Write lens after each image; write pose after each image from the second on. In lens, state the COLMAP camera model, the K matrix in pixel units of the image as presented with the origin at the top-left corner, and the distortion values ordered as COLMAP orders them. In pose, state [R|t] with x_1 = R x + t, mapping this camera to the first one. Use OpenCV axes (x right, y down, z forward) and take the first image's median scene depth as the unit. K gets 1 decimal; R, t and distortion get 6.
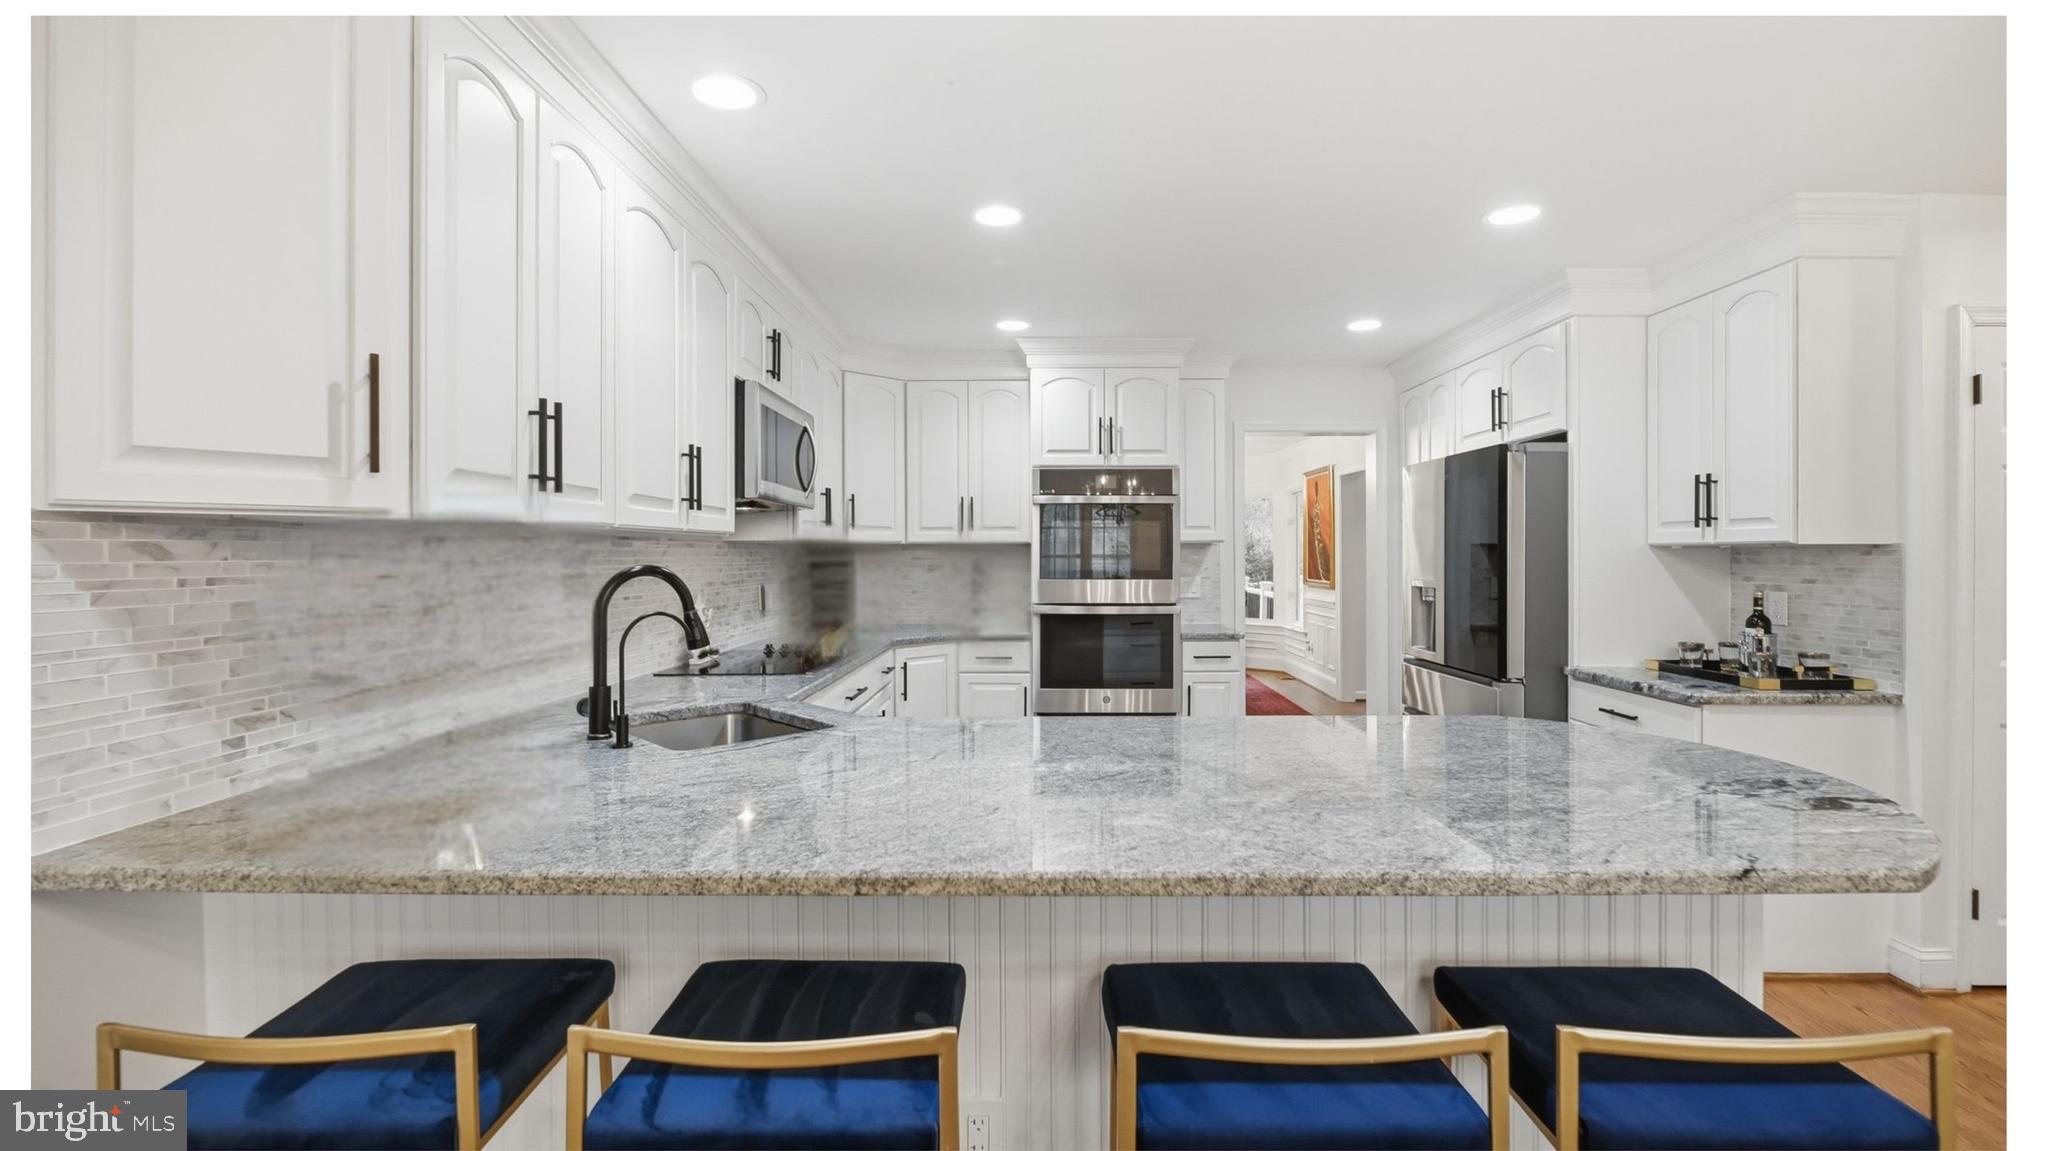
lens RADIAL K [[907.4, 0, 1023.8], [0, 907.4, 557.9], [0, 0, 1]] dist [-0.000861, -0.000128]
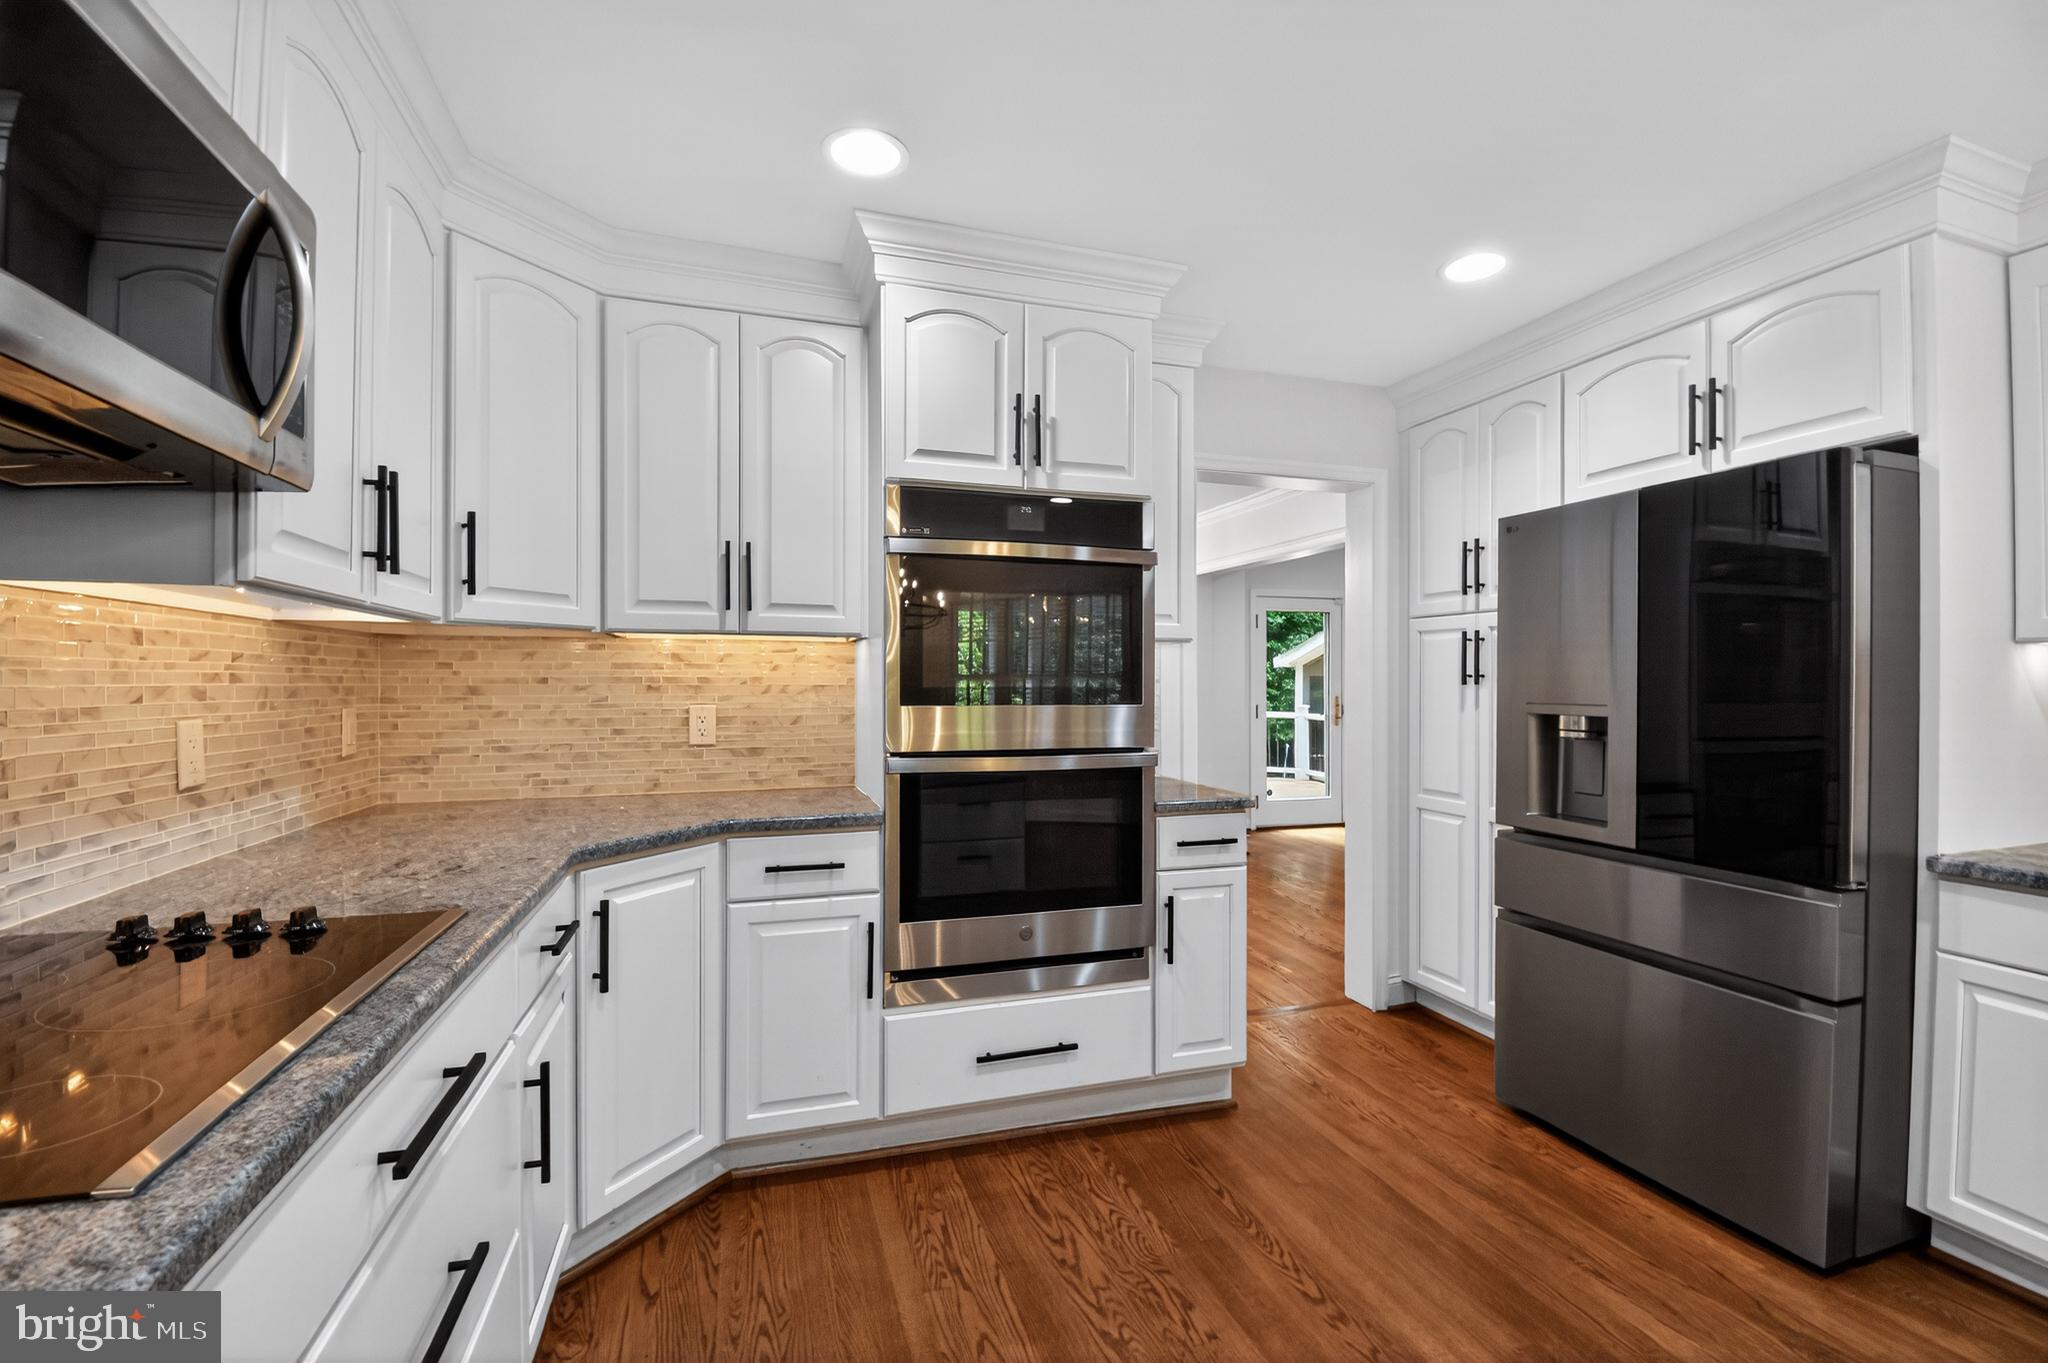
lens RADIAL K [[899.5, 0, 1032.8], [0, 899.5, 682.3], [0, 0, 1]] dist [0.014437, -0.023471]
pose [[0.944305, 0.004041, 0.329047, -0.077168], [-0.002611, 0.999985, -0.004786, 0.013420], [-0.329061, 0.003660, 0.944301, 0.511653]]
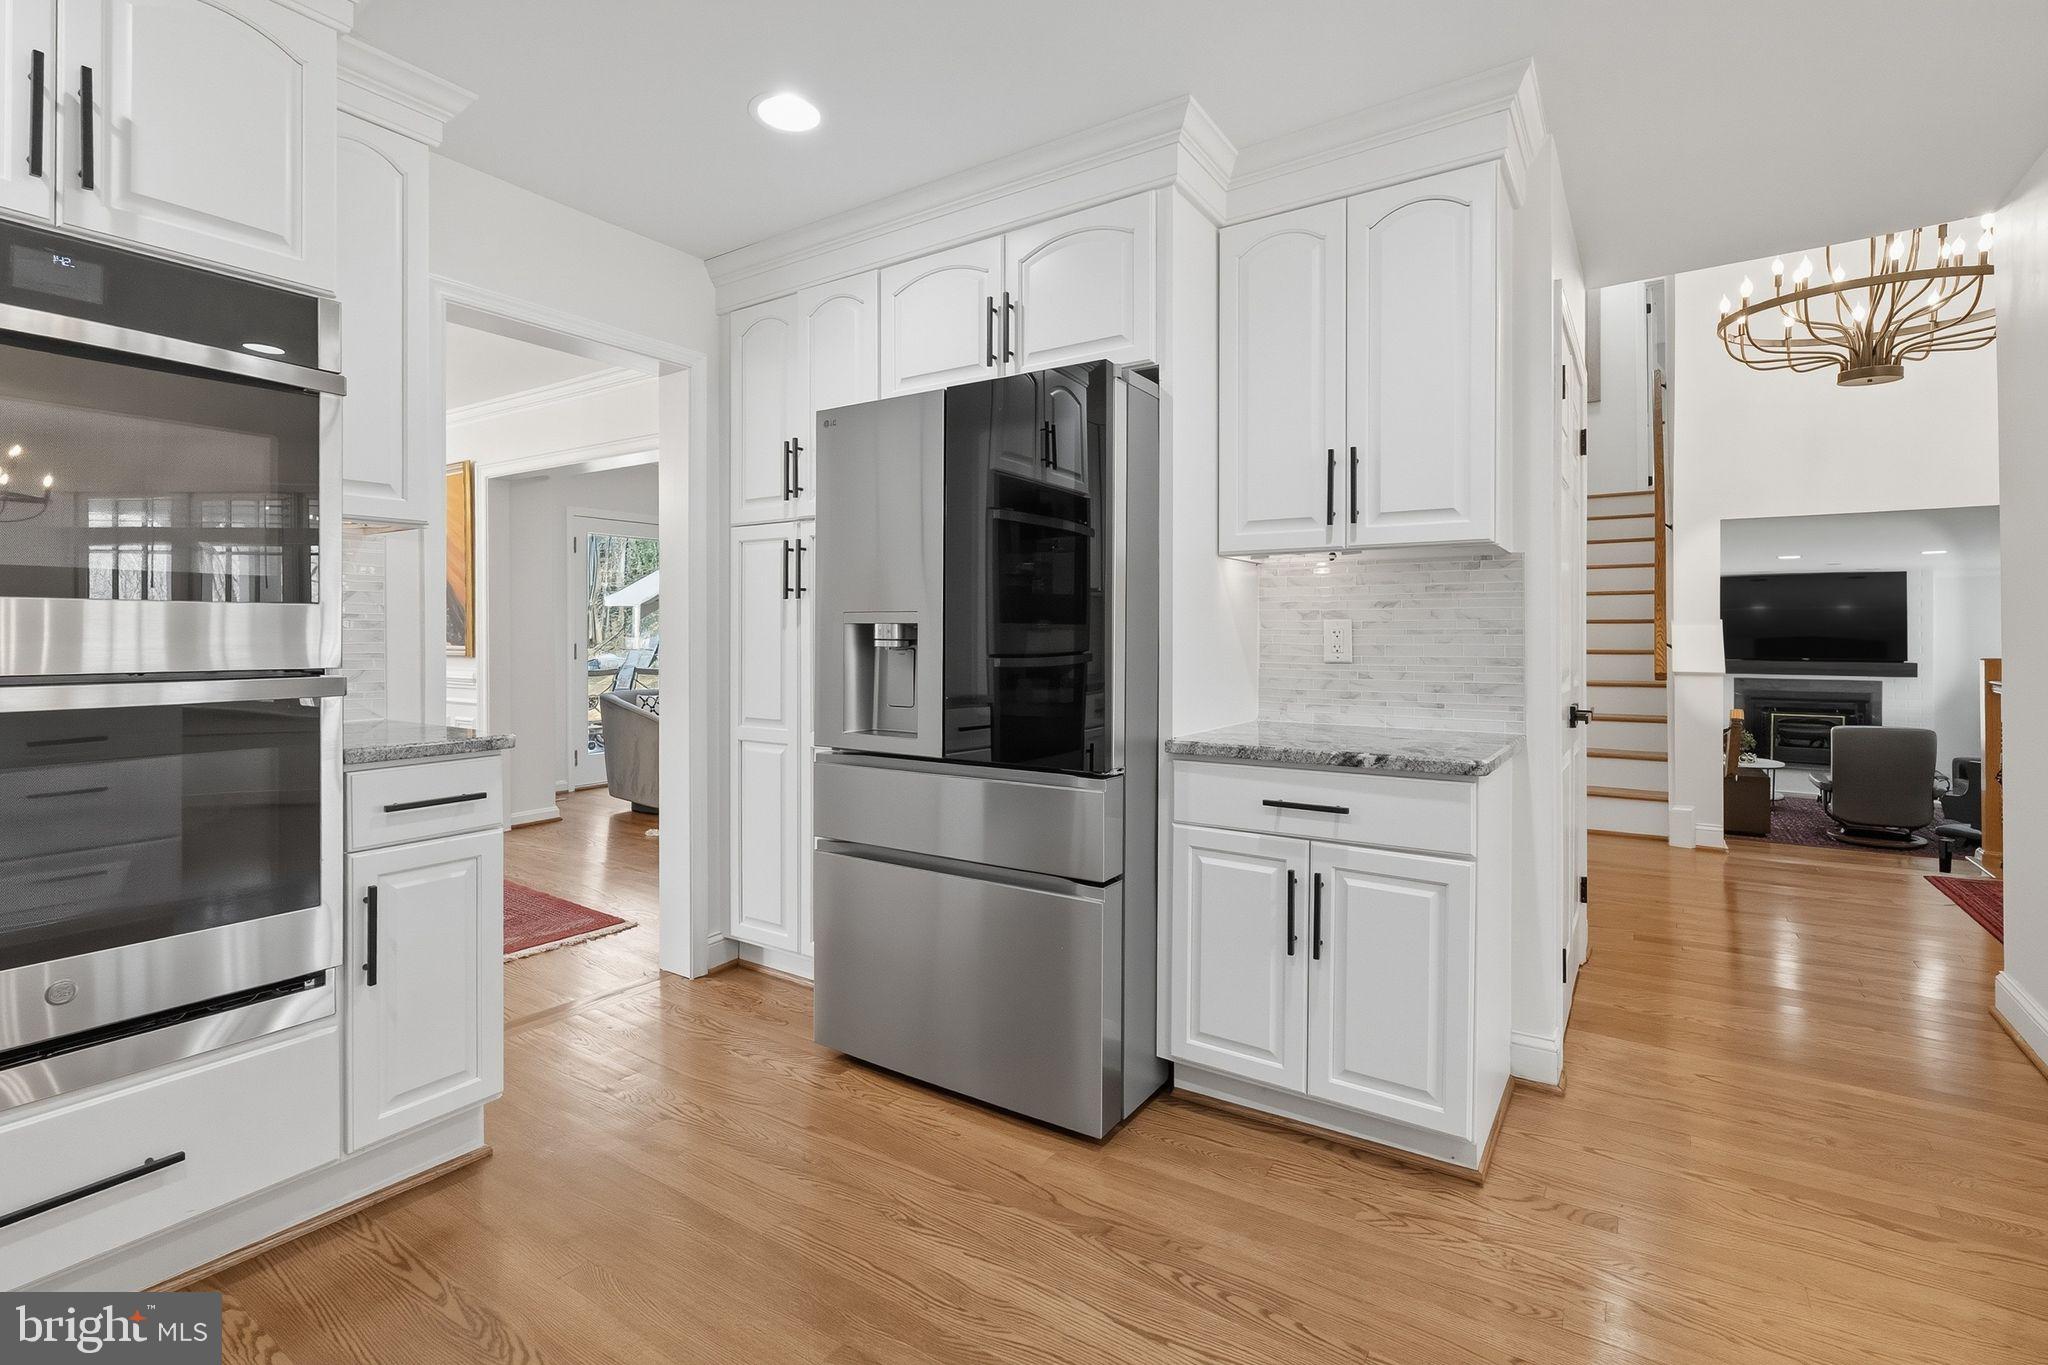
lens RADIAL K [[933.6, 0, 1024.1], [0, 933.6, 639.7], [0, 0, 1]] dist [-0.002949, -0.000592]
pose [[0.536397, -0.000842, 0.843965, 0.001779], [0.000780, 1.000000, 0.000502, 0.038524], [-0.843965, 0.000389, 0.536398, 0.566165]]
